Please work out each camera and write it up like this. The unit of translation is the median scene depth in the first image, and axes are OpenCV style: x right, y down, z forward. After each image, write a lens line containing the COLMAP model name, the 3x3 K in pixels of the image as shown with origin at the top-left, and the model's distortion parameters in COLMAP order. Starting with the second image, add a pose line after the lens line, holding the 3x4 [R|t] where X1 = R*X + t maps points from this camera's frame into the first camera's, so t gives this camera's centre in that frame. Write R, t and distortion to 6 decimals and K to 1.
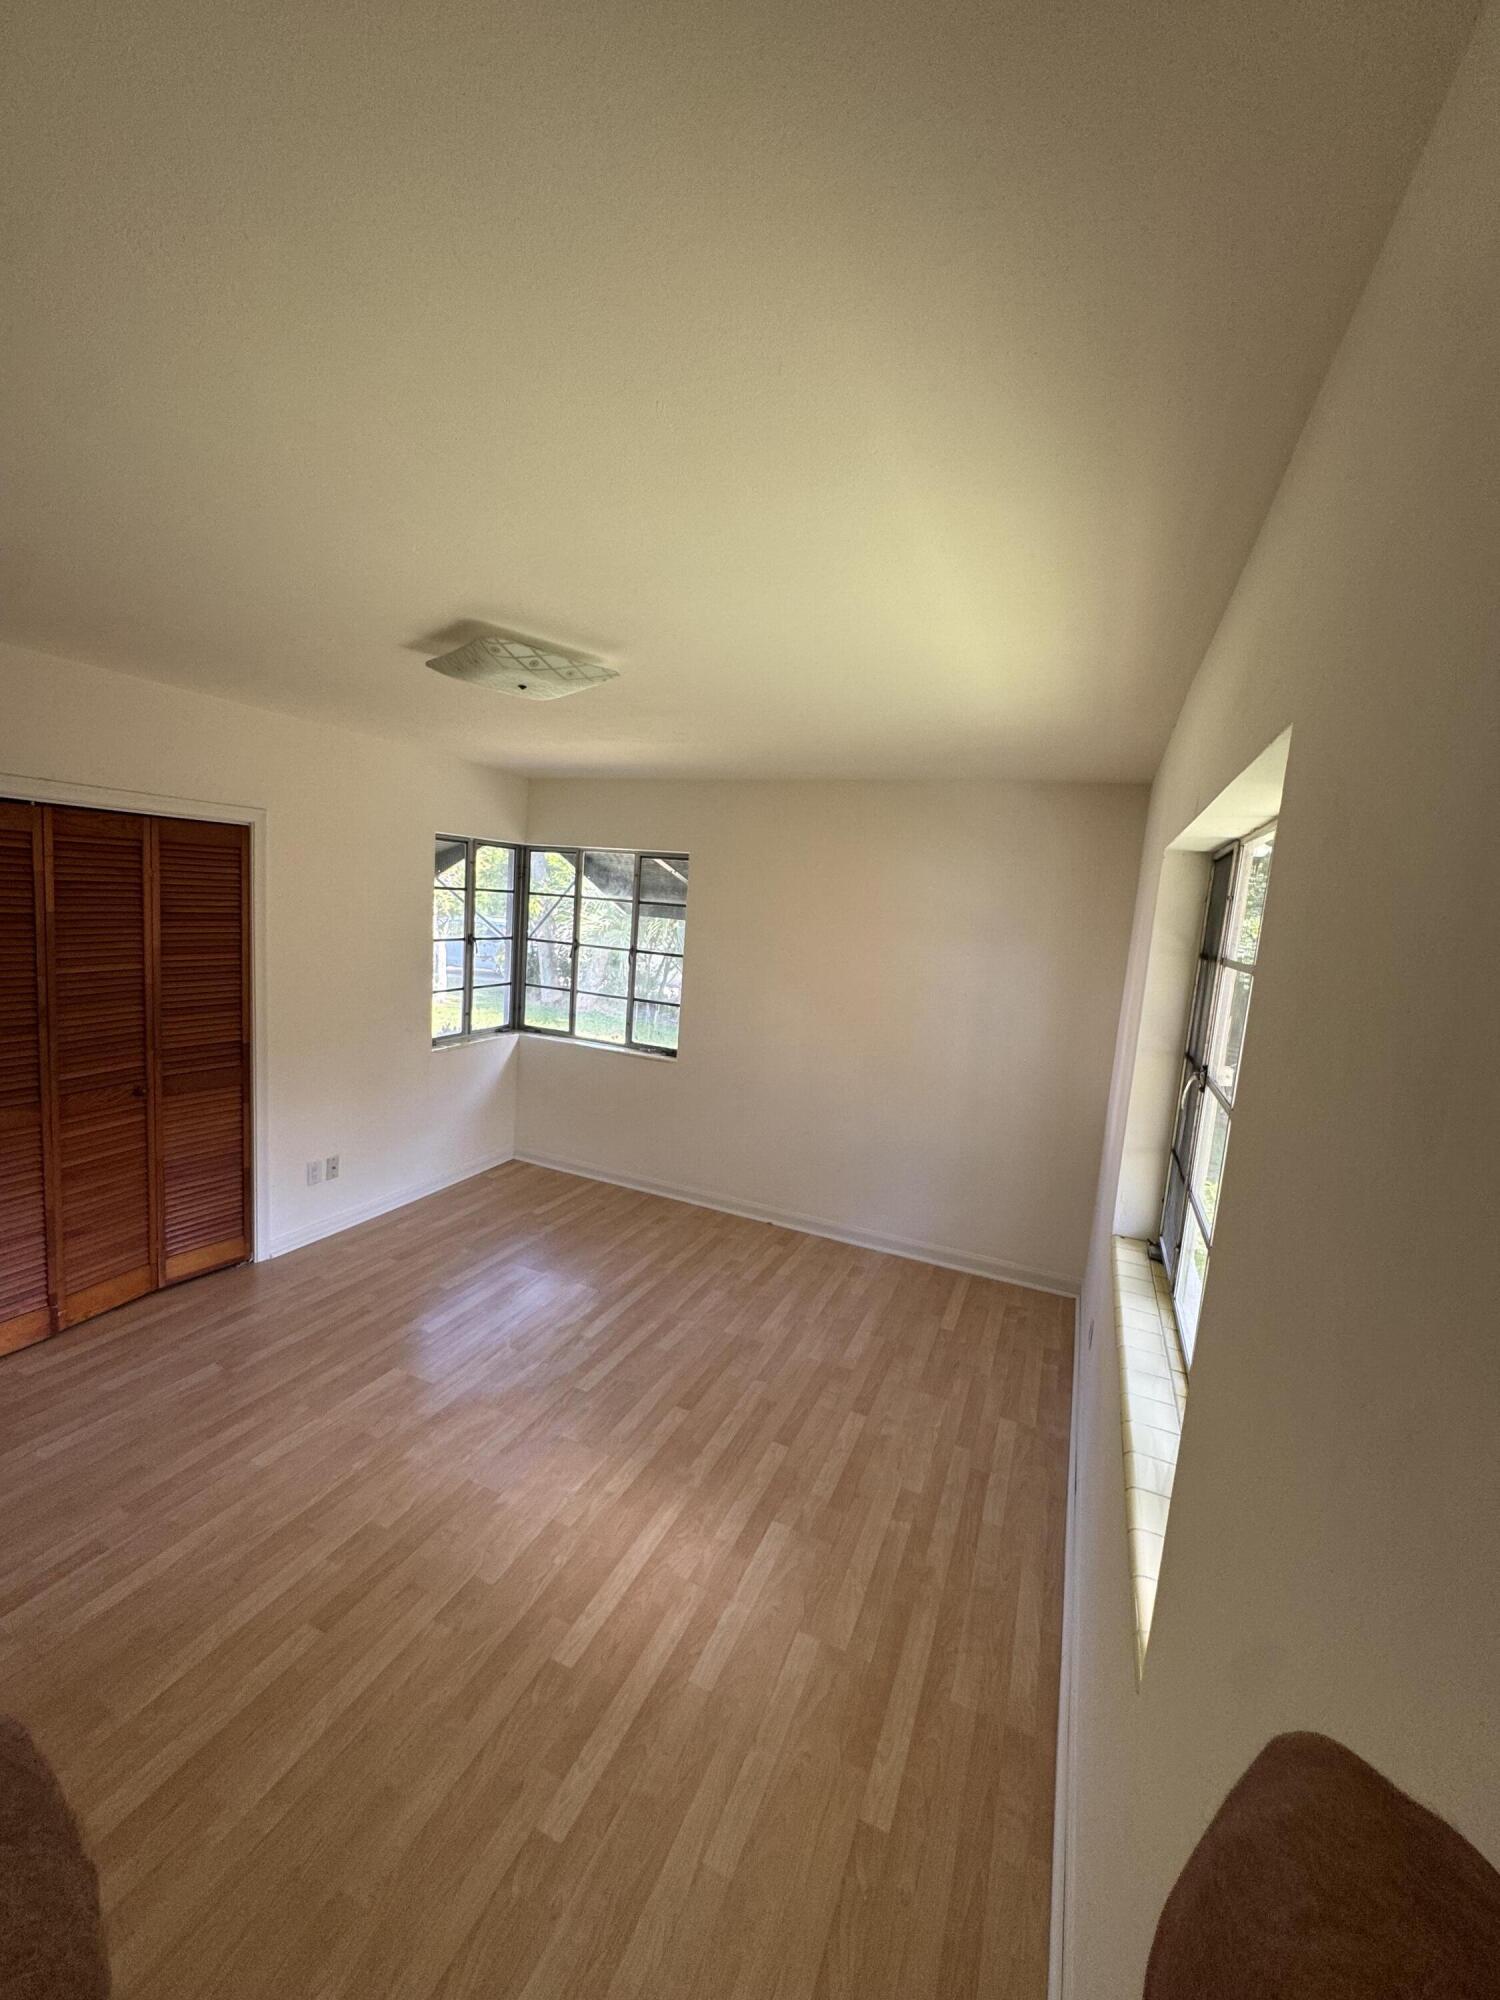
lens RADIAL K [[796.1, 0, 755.2], [0, 796.1, 1007.2], [0, 0, 1]] dist [-0.003722, 0.000738]
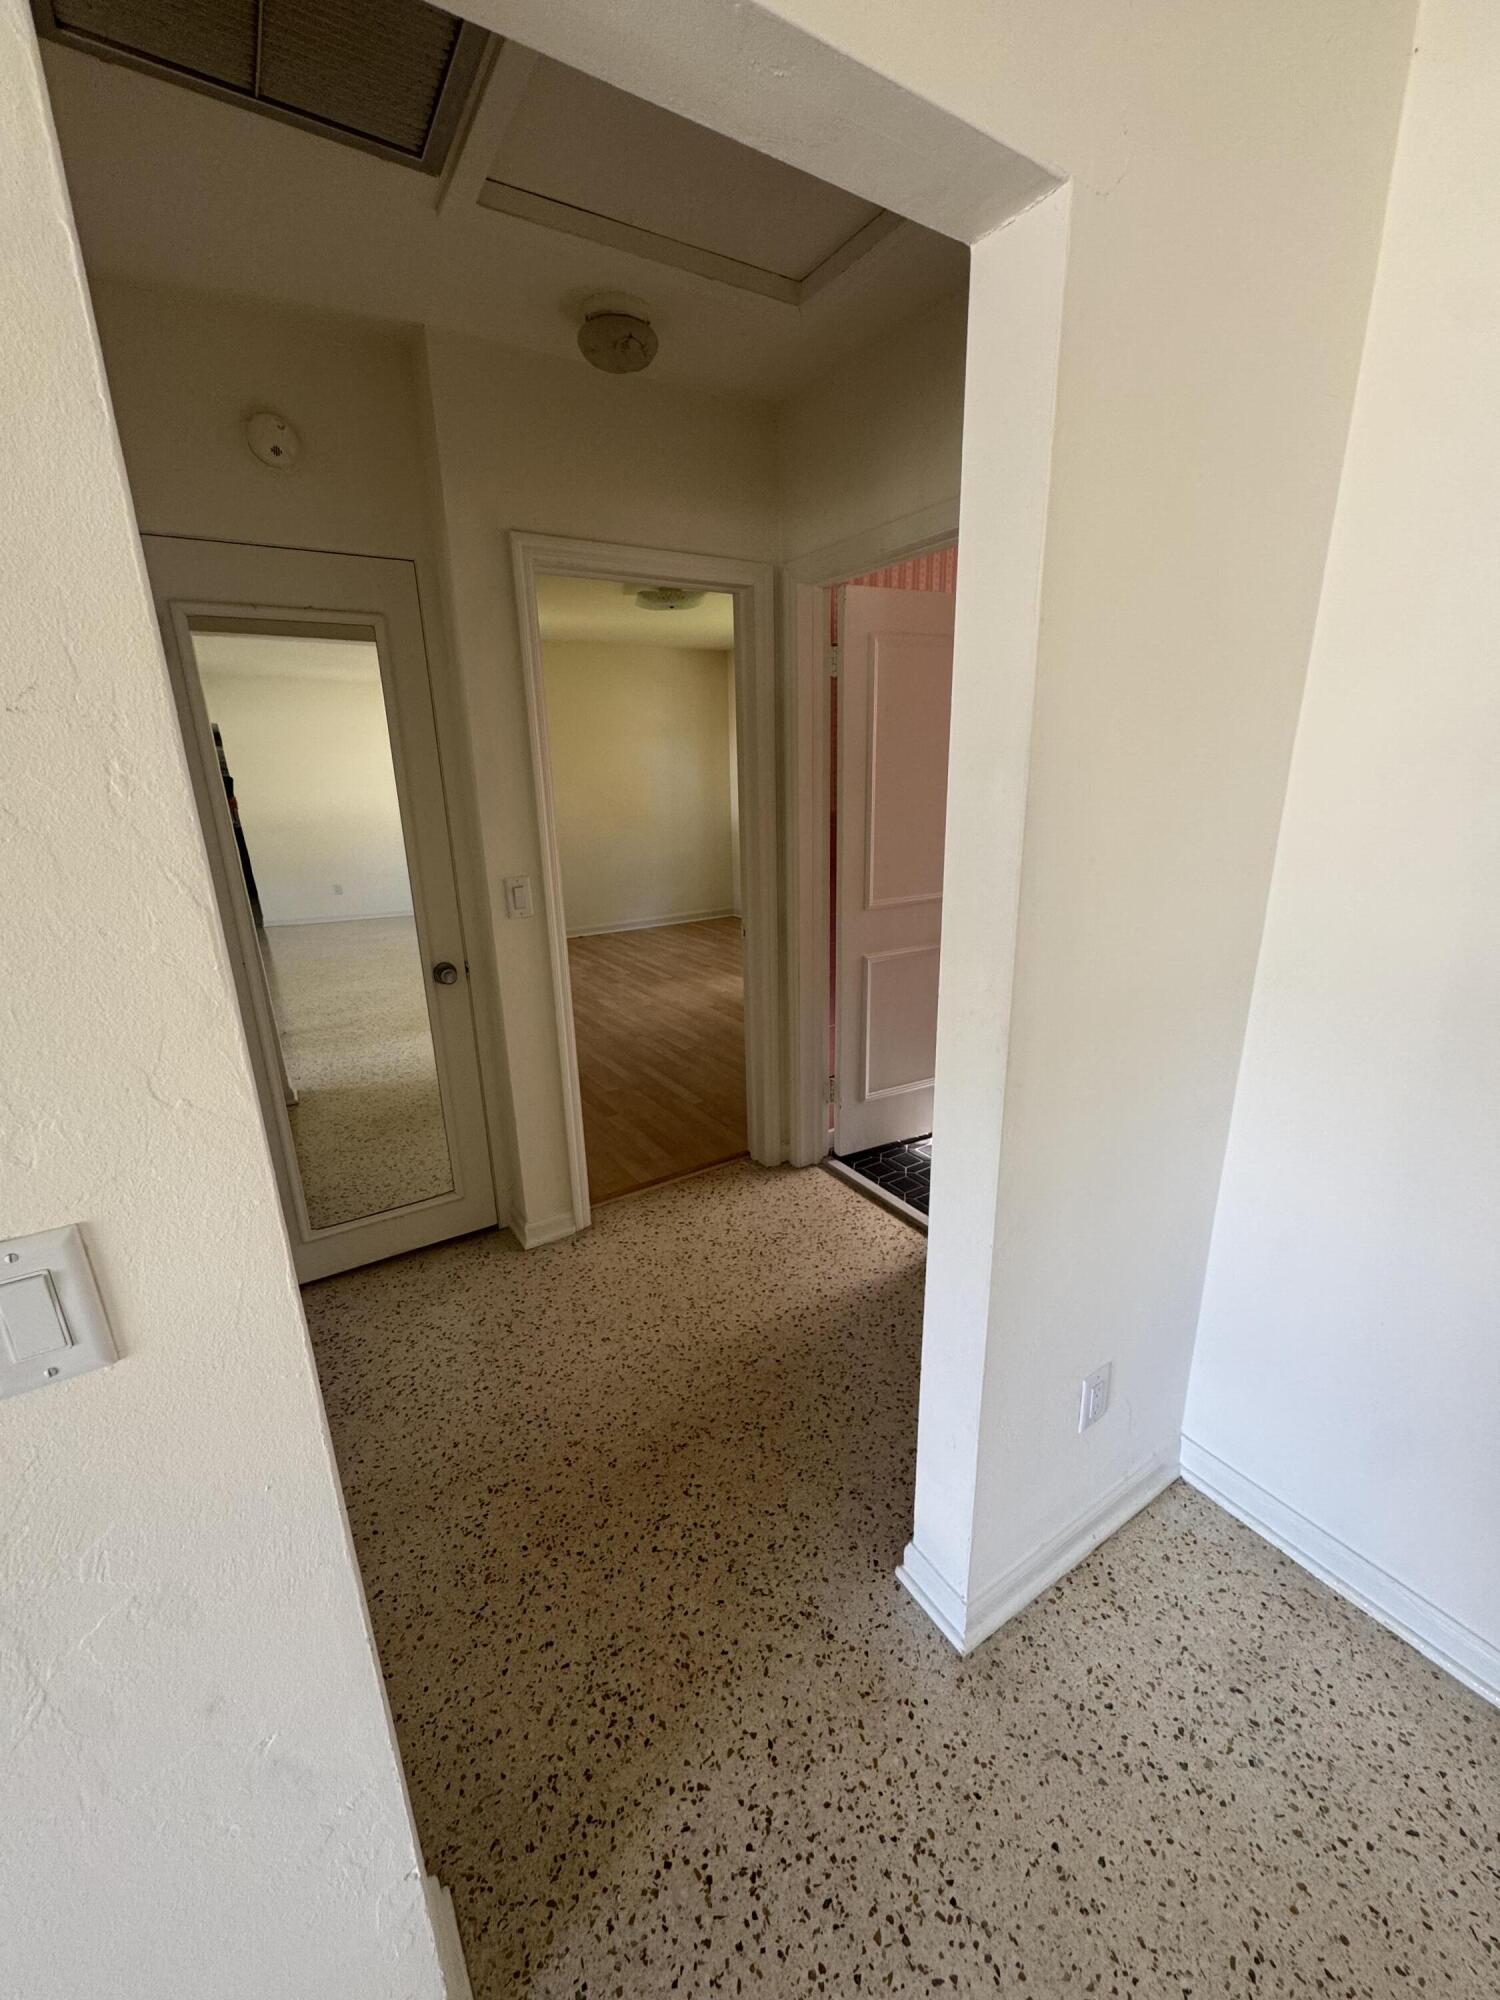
lens RADIAL K [[796.1, 0, 746.7], [0, 796.1, 1007.2], [0, 0, 1]] dist [-0.003722, 0.000738]
pose [[0.558652, -0.324097, 0.763459, -1.437182], [0.171976, 0.945752, 0.275641, 0.033433], [-0.811377, -0.022690, 0.584083, -0.270793]]
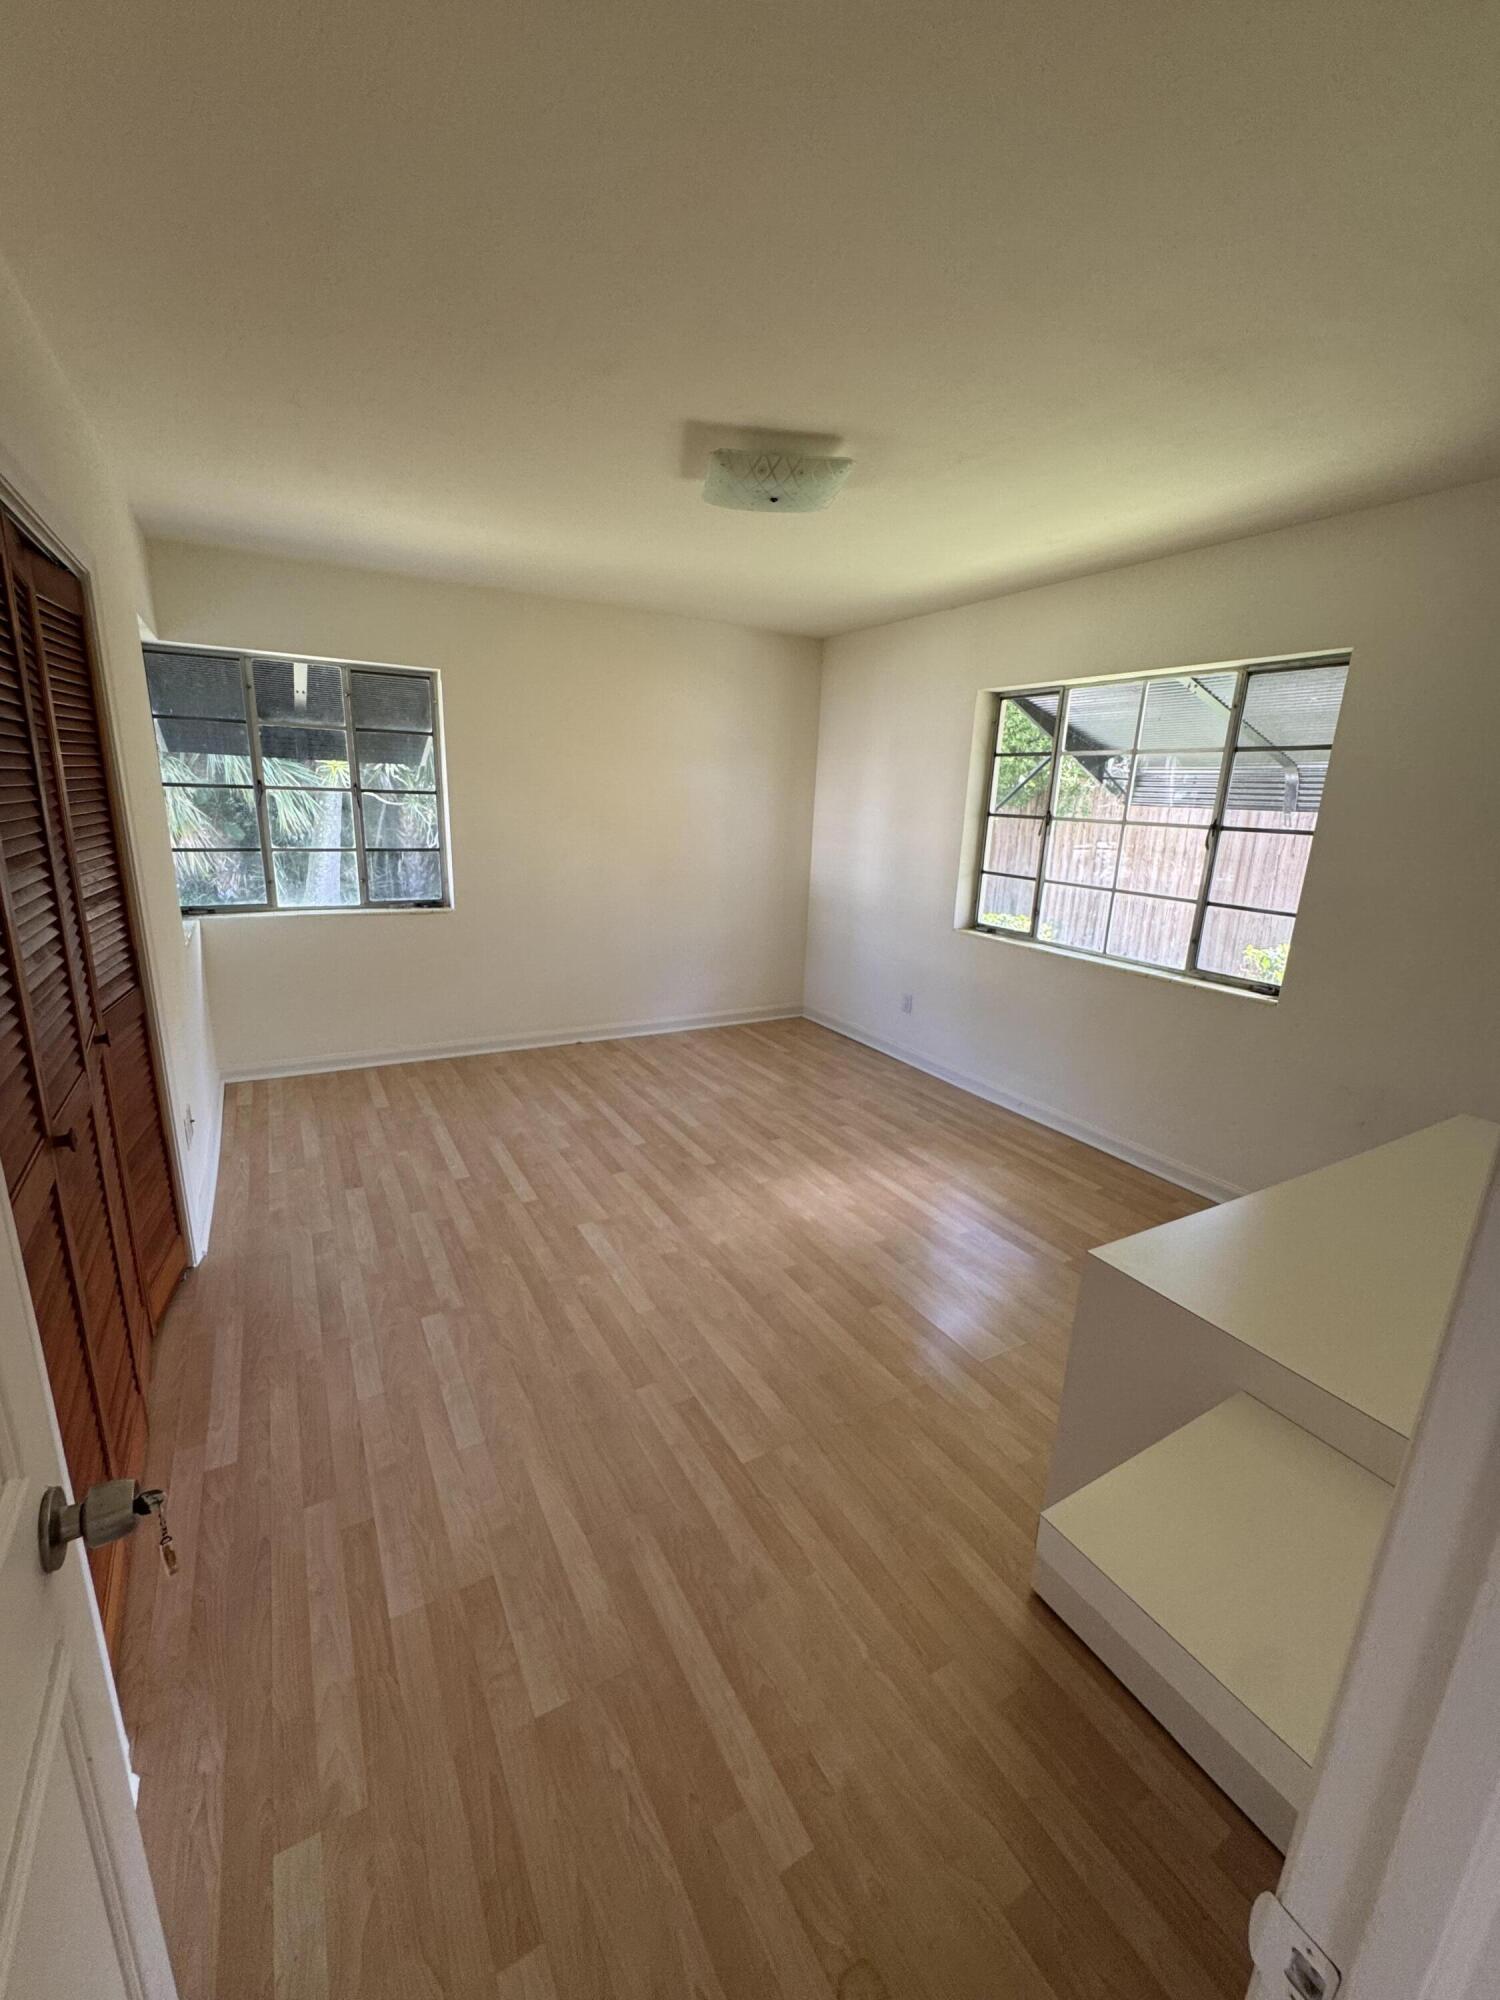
lens RADIAL K [[796.1, 0, 746.6], [0, 796.1, 999.6], [0, 0, 1]] dist [-0.003722, 0.000738]
pose [[0.603244, -0.250946, 0.757049, -0.872725], [0.113878, 0.966586, 0.229661, -0.004997], [-0.789385, -0.052331, 0.611664, 0.235809]]
